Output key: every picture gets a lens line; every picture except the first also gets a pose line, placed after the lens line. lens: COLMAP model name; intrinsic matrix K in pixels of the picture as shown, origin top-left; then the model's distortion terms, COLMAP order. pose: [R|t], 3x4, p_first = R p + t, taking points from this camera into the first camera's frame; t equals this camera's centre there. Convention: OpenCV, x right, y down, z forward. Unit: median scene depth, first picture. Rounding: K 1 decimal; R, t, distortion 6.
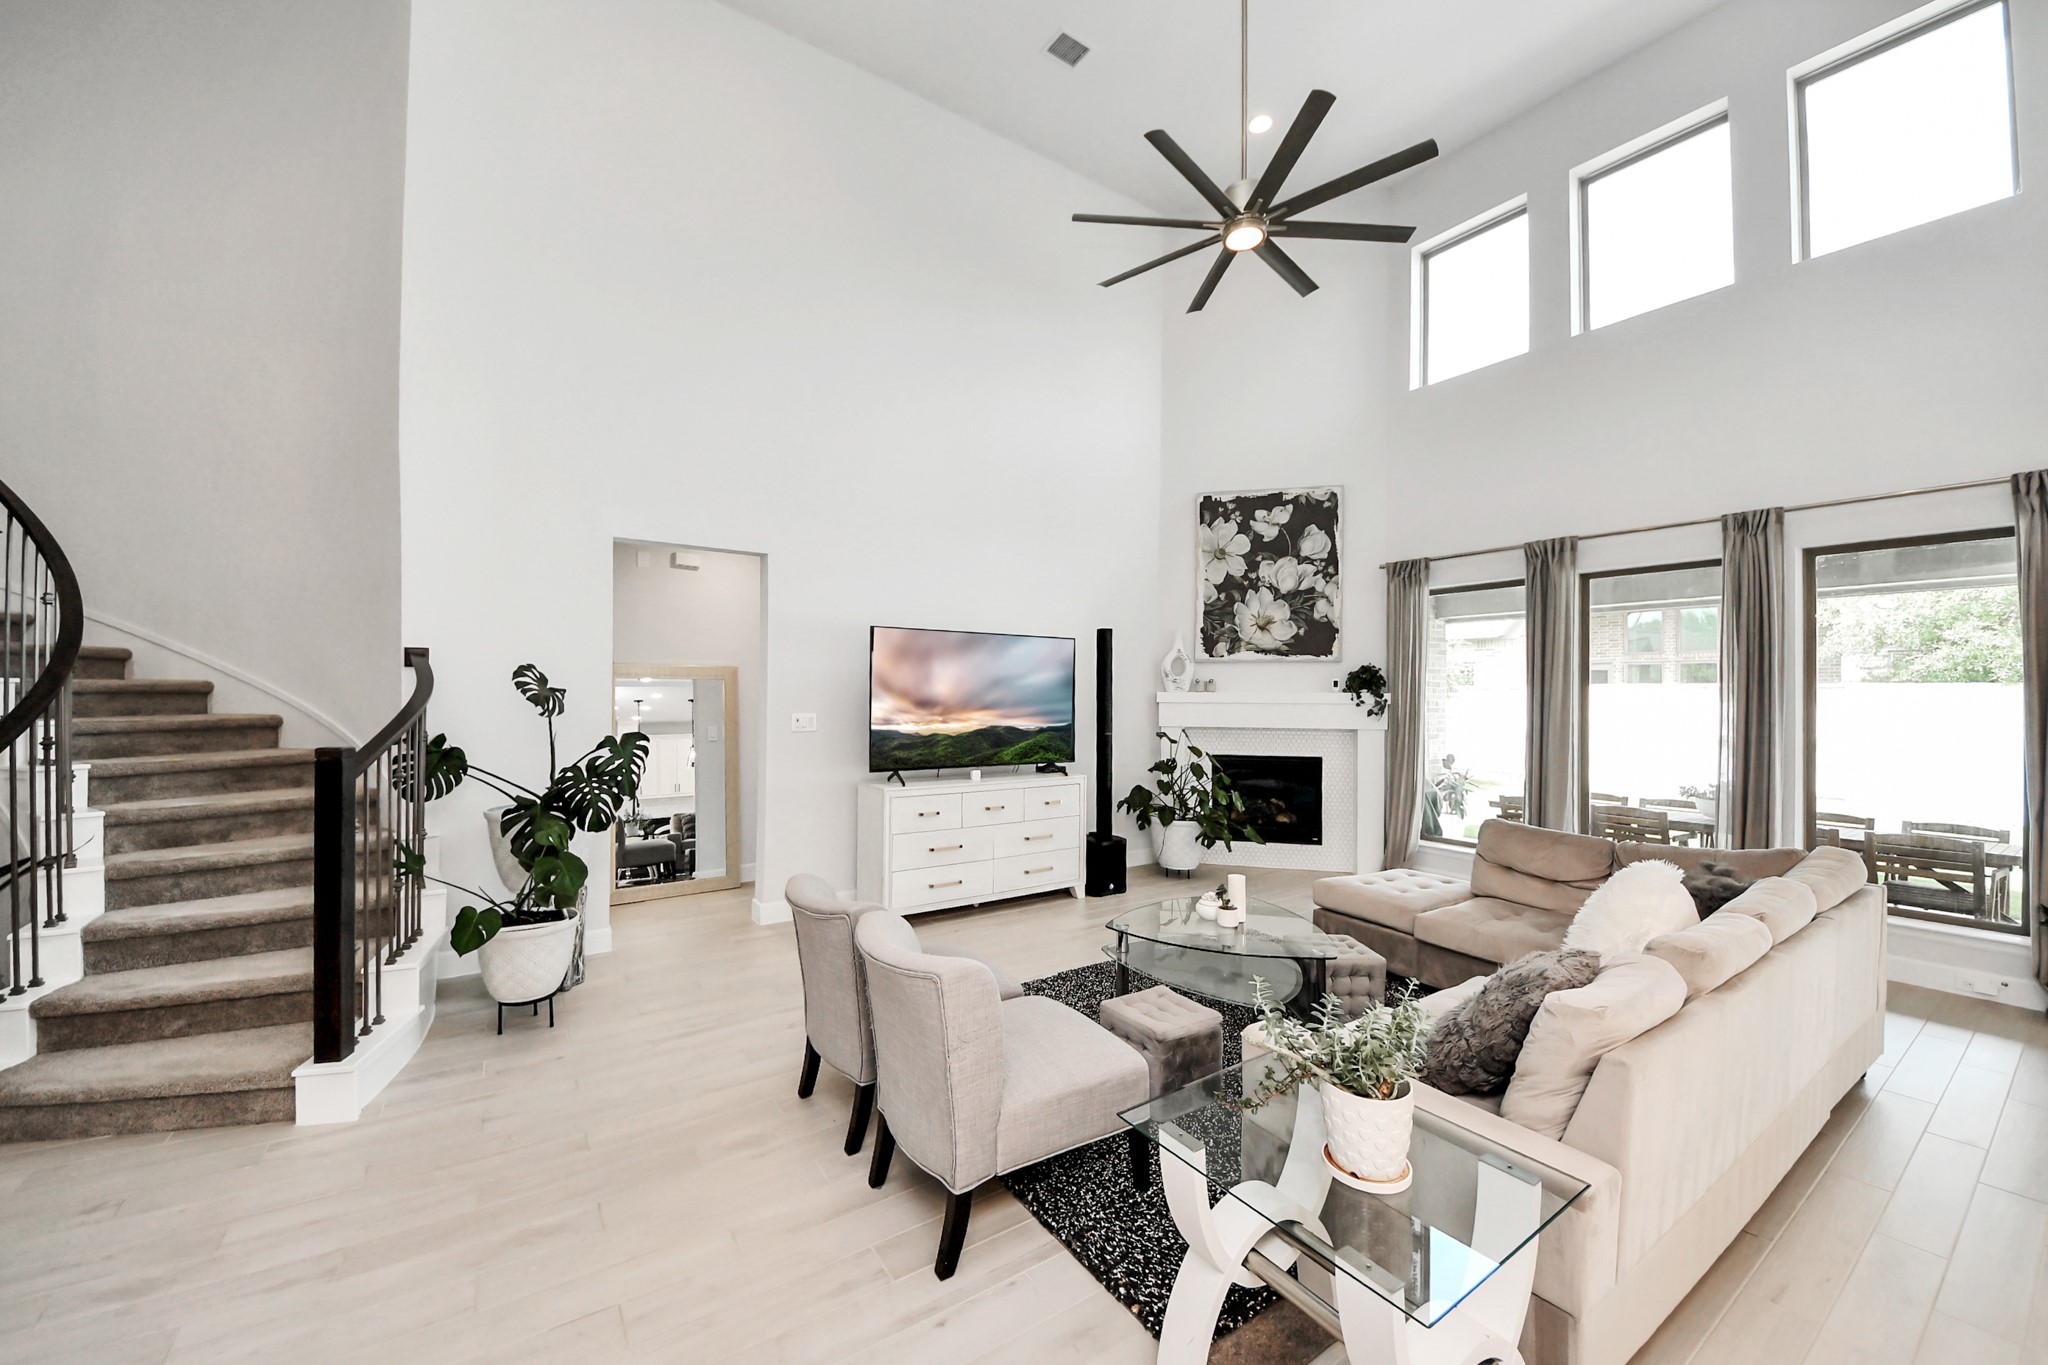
lens RADIAL K [[772.1, 0, 1005.9], [0, 772.1, 699.7], [0, 0, 1]] dist [-0.021038, 0.001022]
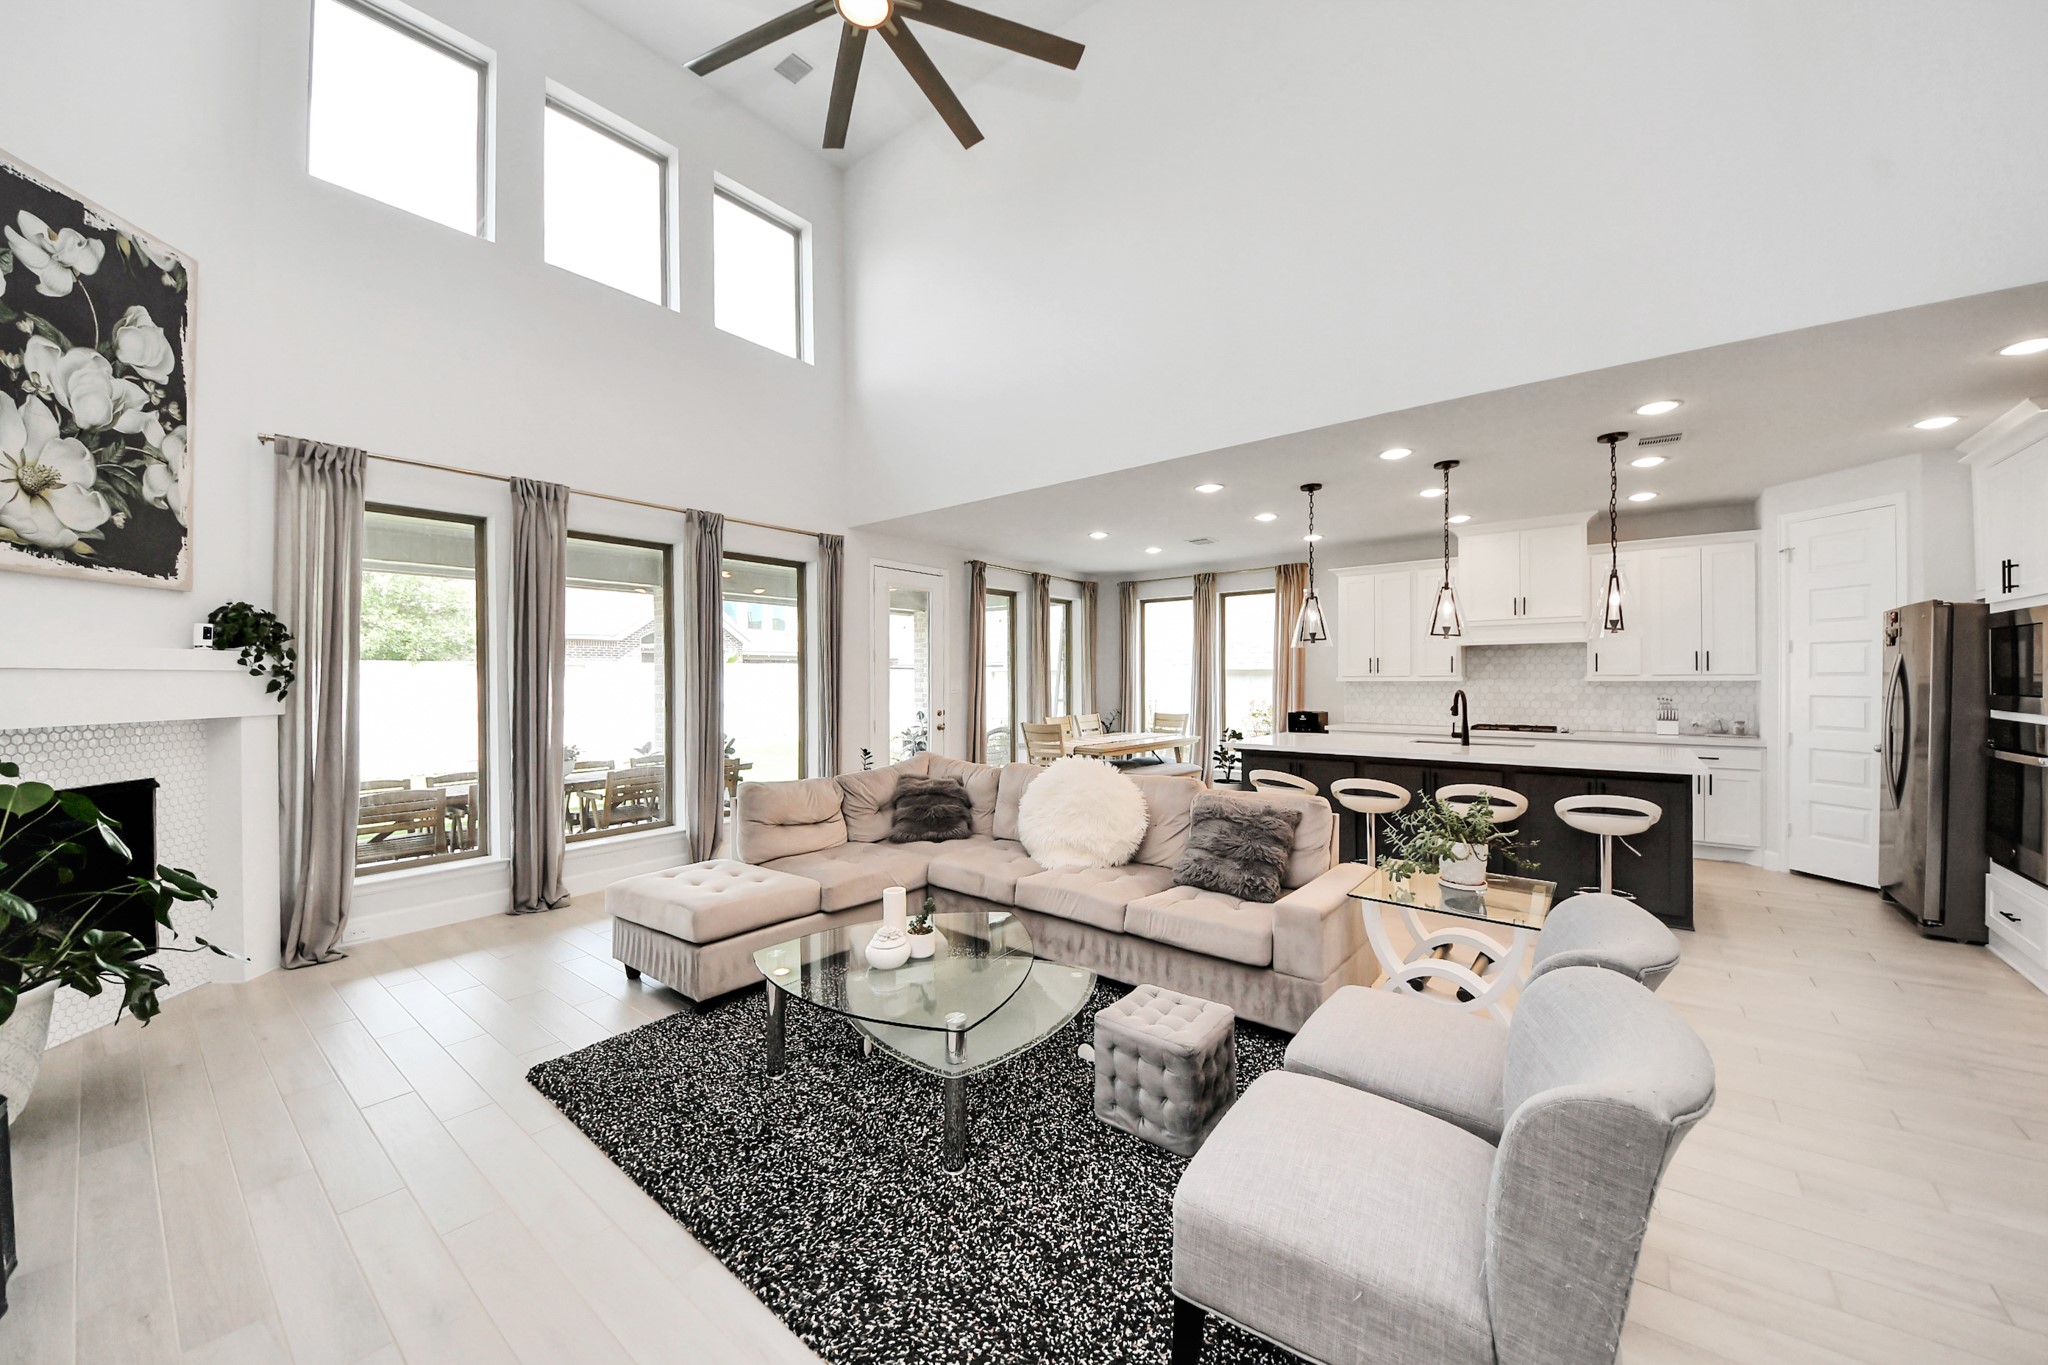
lens RADIAL K [[772.1, 0, 1022.8], [0, 772.1, 693.5], [0, 0, 1]] dist [-0.021038, 0.001022]
pose [[-0.356819, -0.023089, 0.933888, -0.253897], [0.005490, 0.999625, 0.026812, 0.009868], [-0.934158, 0.014694, -0.356558, 0.651475]]
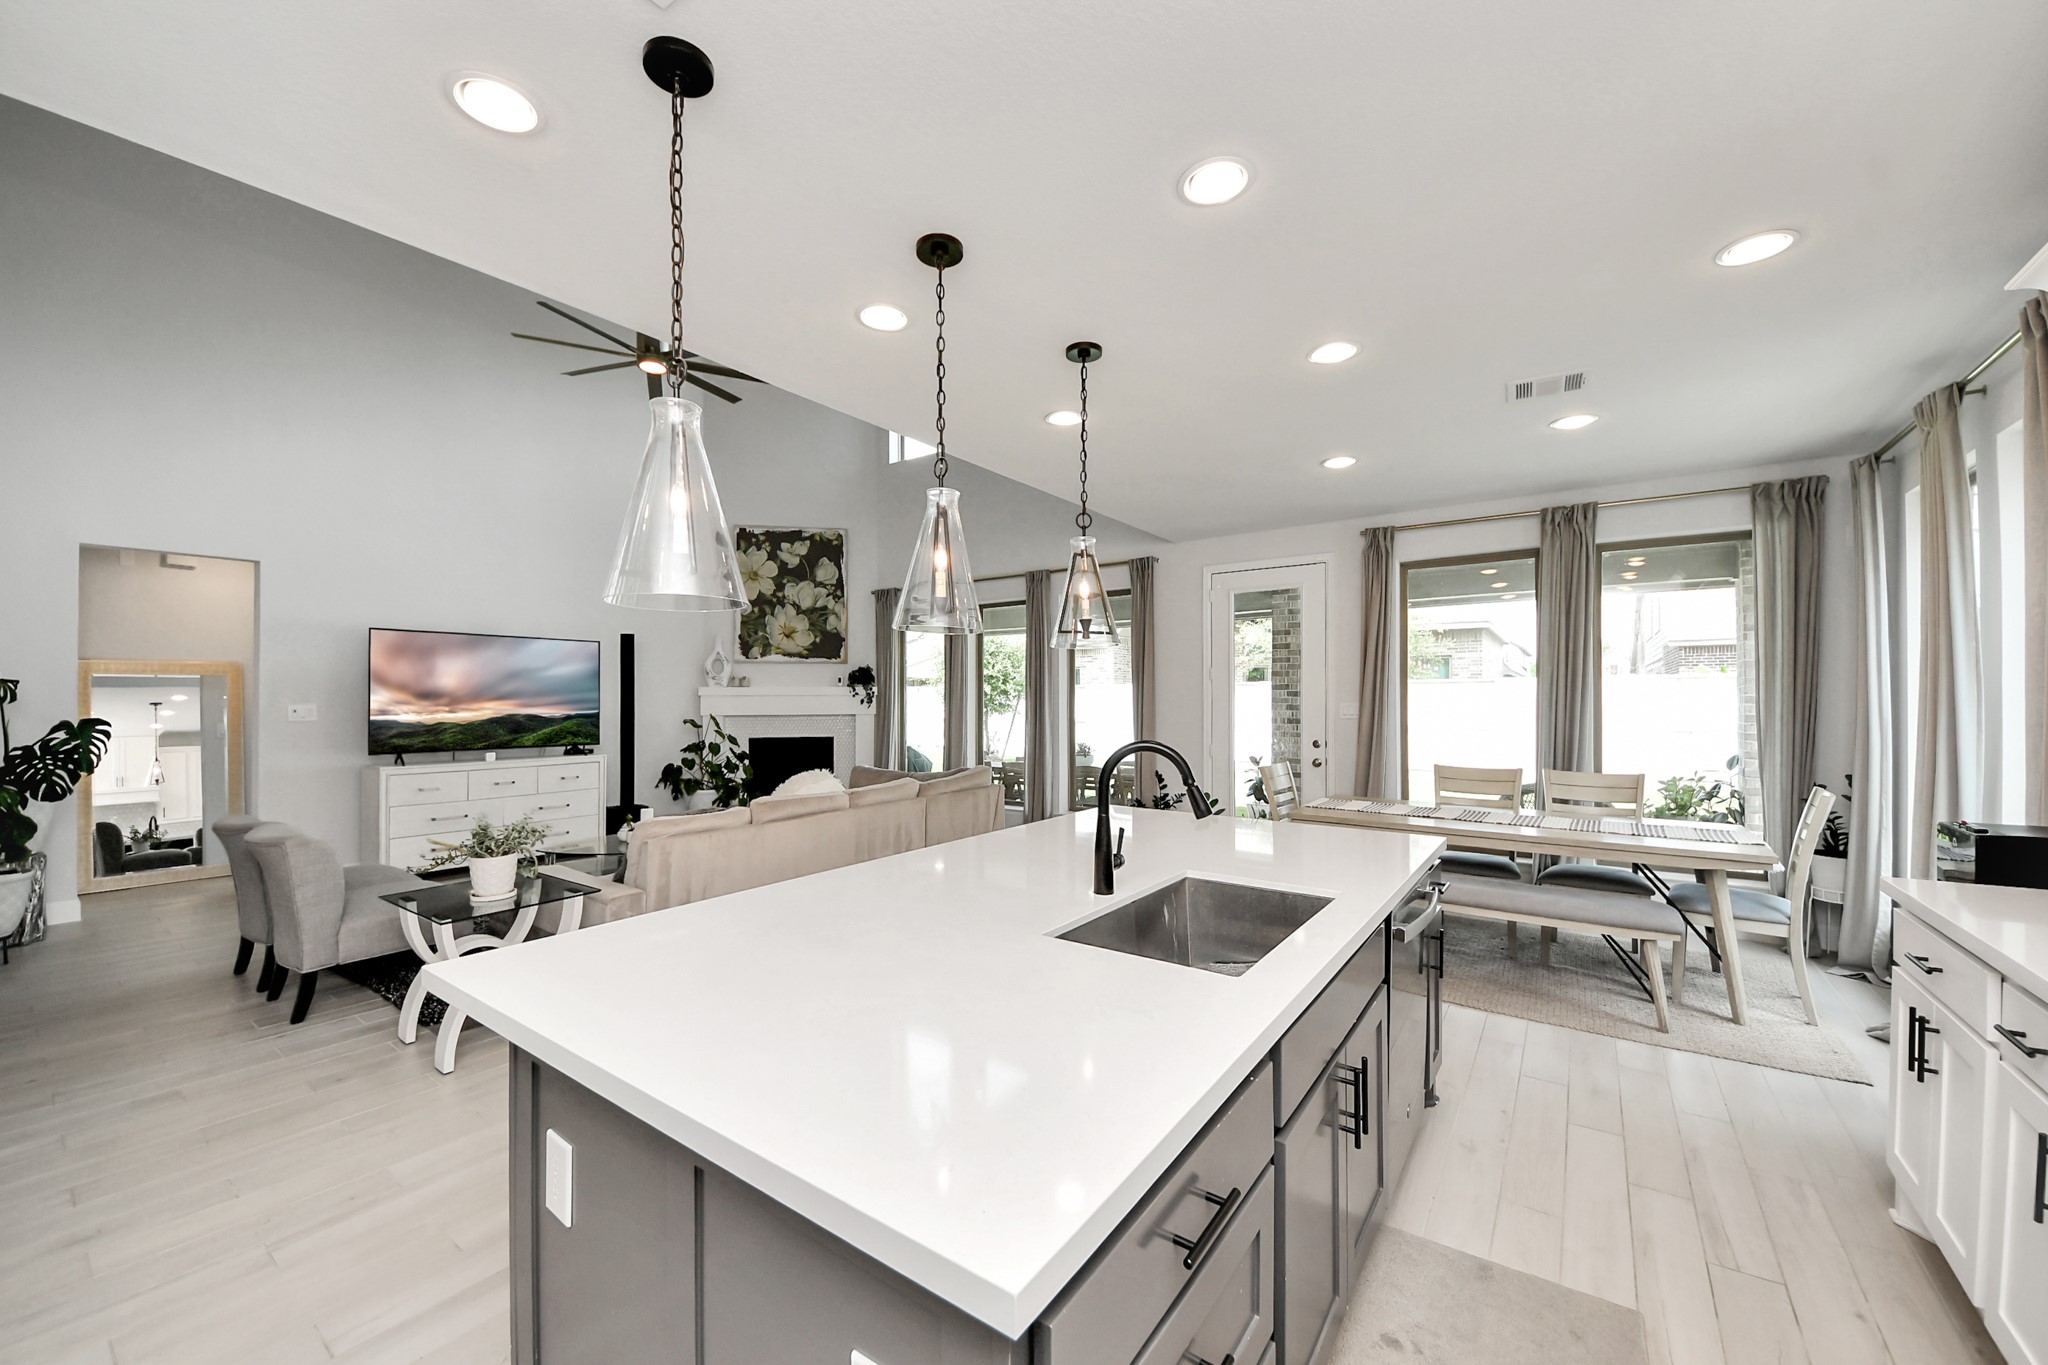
lens RADIAL K [[772.1, 0, 1023.0], [0, 772.1, 700.9], [0, 0, 1]] dist [-0.021038, 0.001022]
pose [[0.920220, -0.009890, 0.391276, 0.197136], [0.009275, 0.999951, 0.003463, 0.012423], [-0.391291, 0.000443, 0.920267, -0.321300]]
